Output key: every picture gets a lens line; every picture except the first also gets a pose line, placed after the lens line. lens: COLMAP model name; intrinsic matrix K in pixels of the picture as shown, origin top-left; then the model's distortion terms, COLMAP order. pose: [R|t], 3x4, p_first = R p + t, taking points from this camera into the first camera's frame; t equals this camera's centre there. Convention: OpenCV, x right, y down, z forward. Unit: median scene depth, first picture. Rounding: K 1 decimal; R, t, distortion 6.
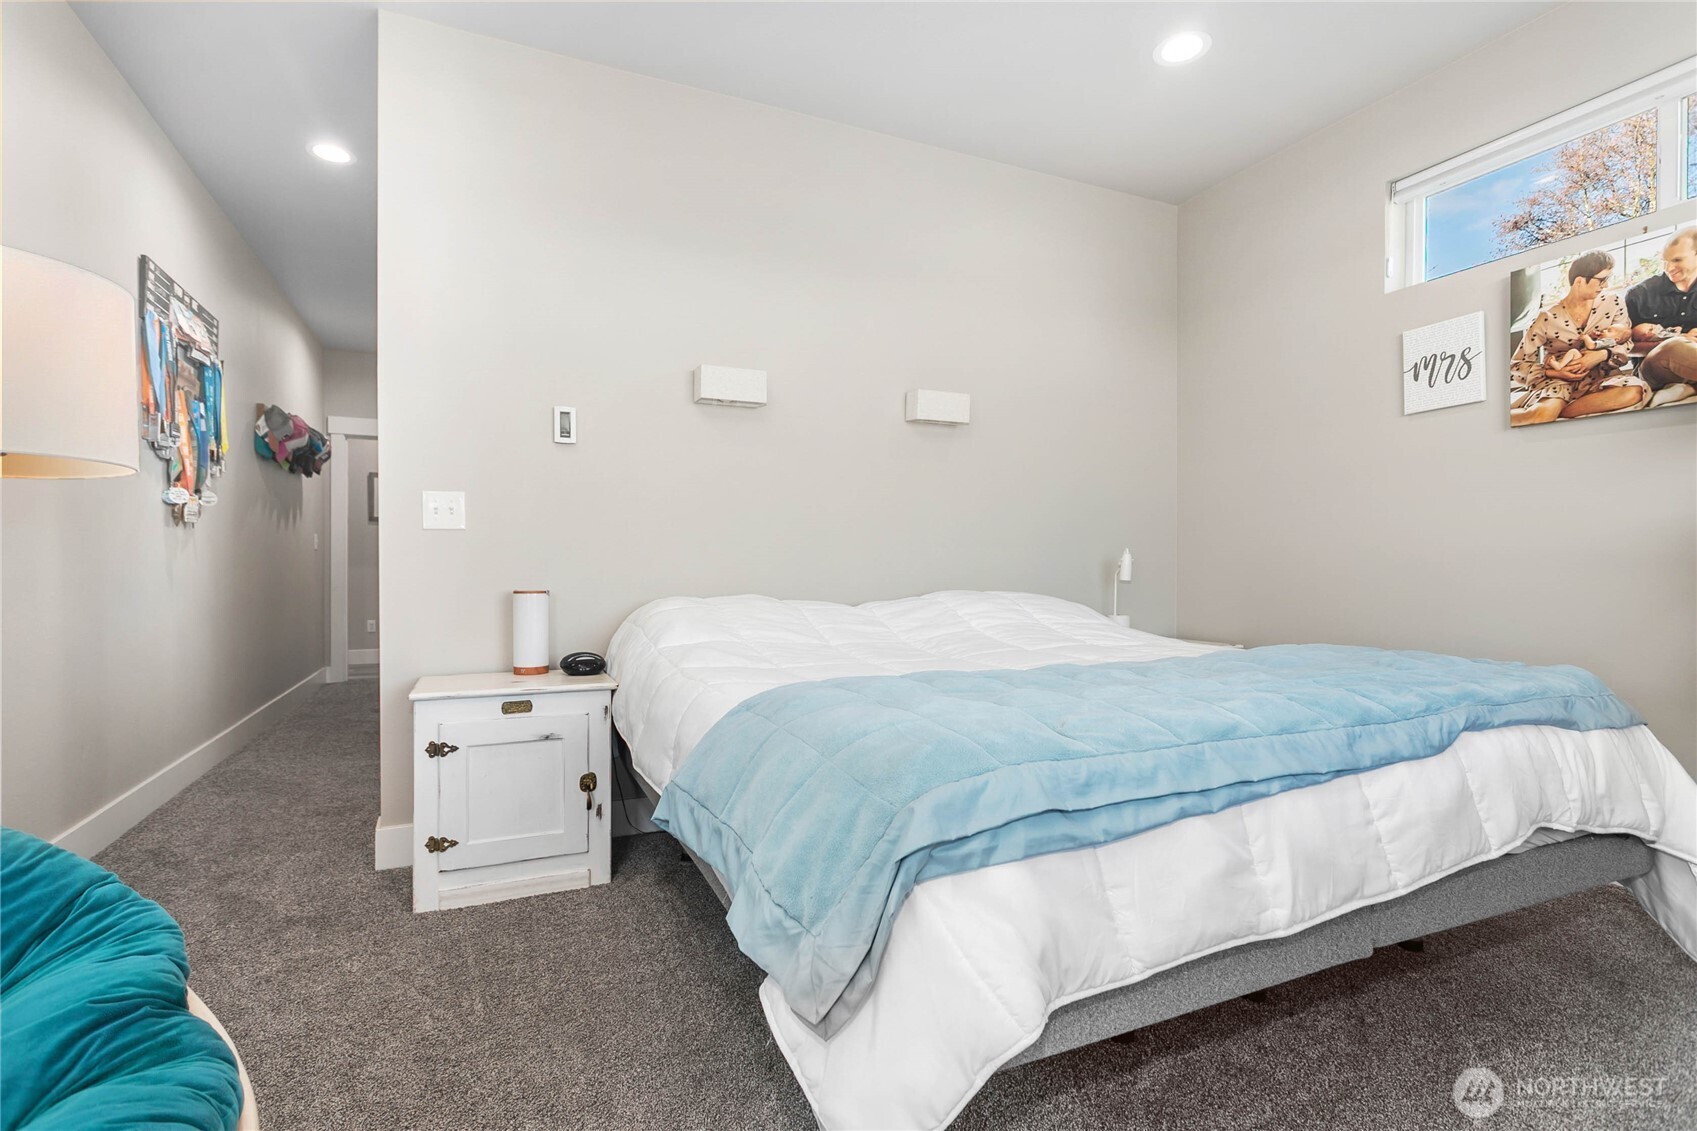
lens RADIAL K [[813.8, 0, 849.9], [0, 813.8, 564.3], [0, 0, 1]] dist [0.006373, -0.000056]
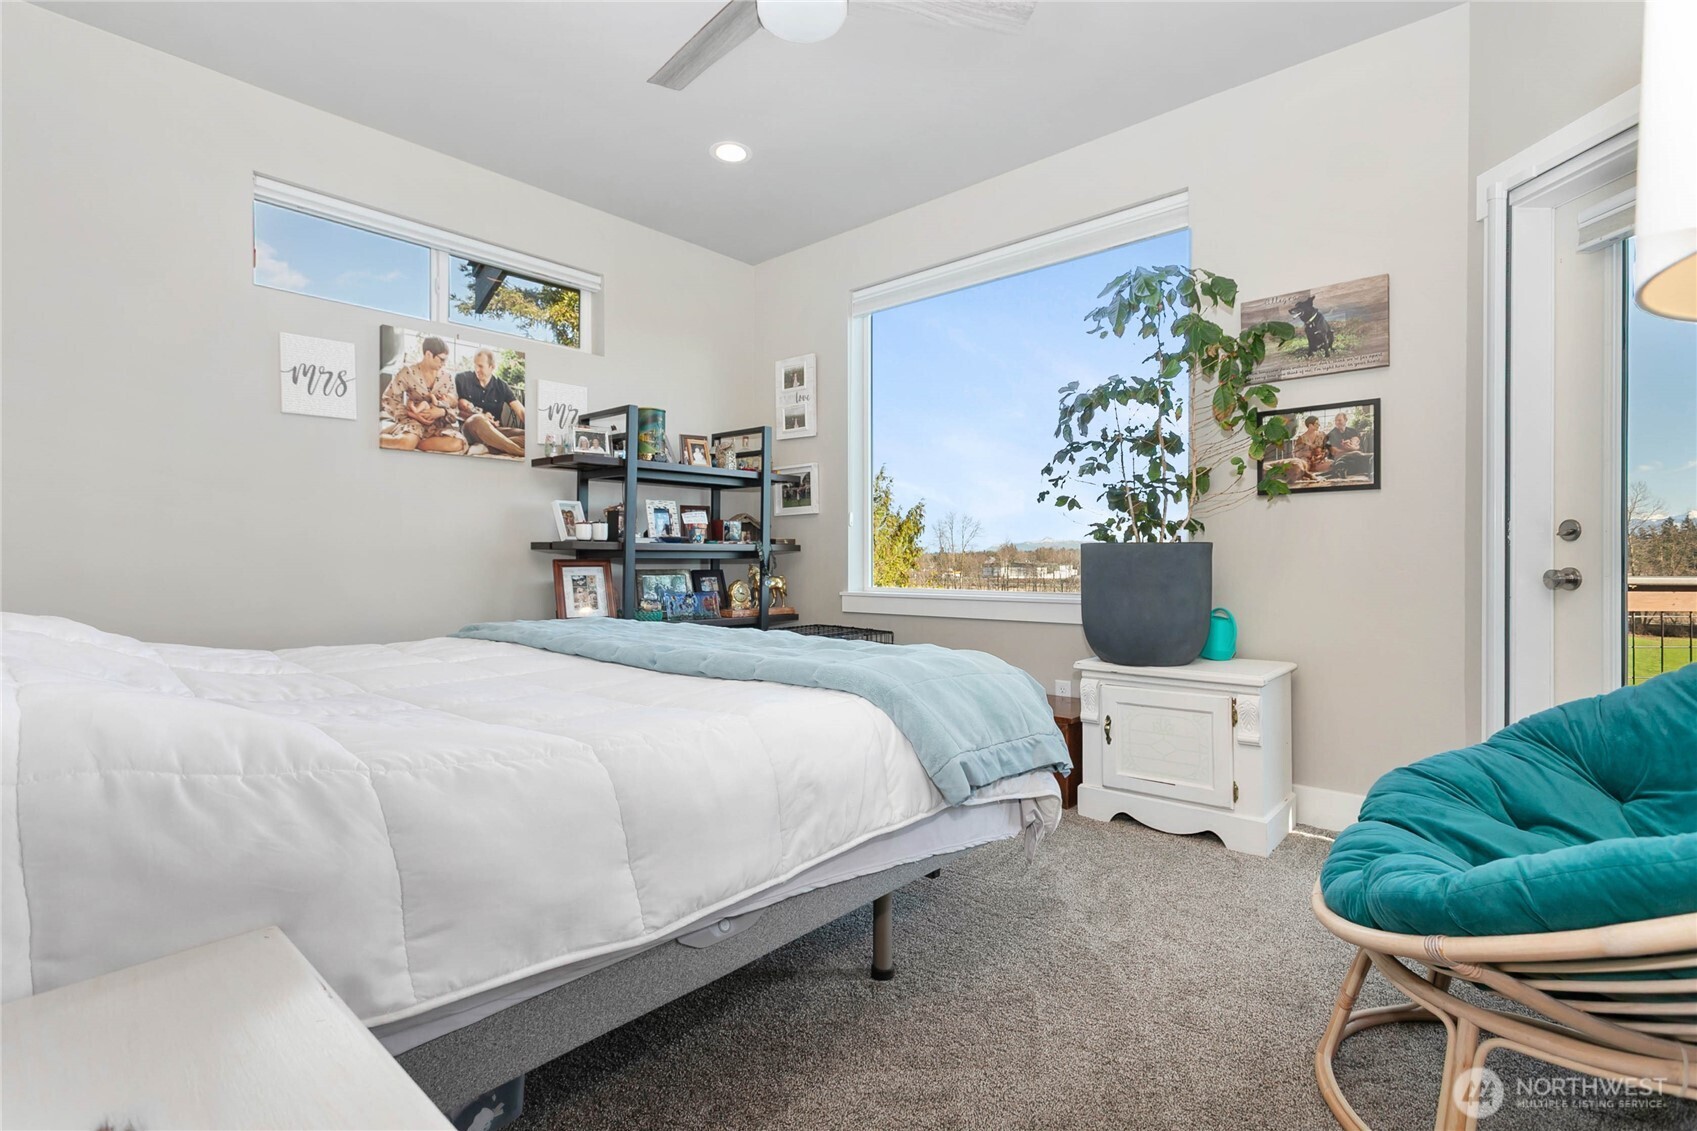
lens RADIAL K [[813.8, 0, 847.2], [0, 813.8, 563.2], [0, 0, 1]] dist [0.006373, -0.000056]
pose [[-0.406191, -0.000537, 0.913788, -0.665706], [0.000773, 0.999999, 0.000931, 0.009869], [-0.913788, 0.001084, -0.406190, 0.906719]]
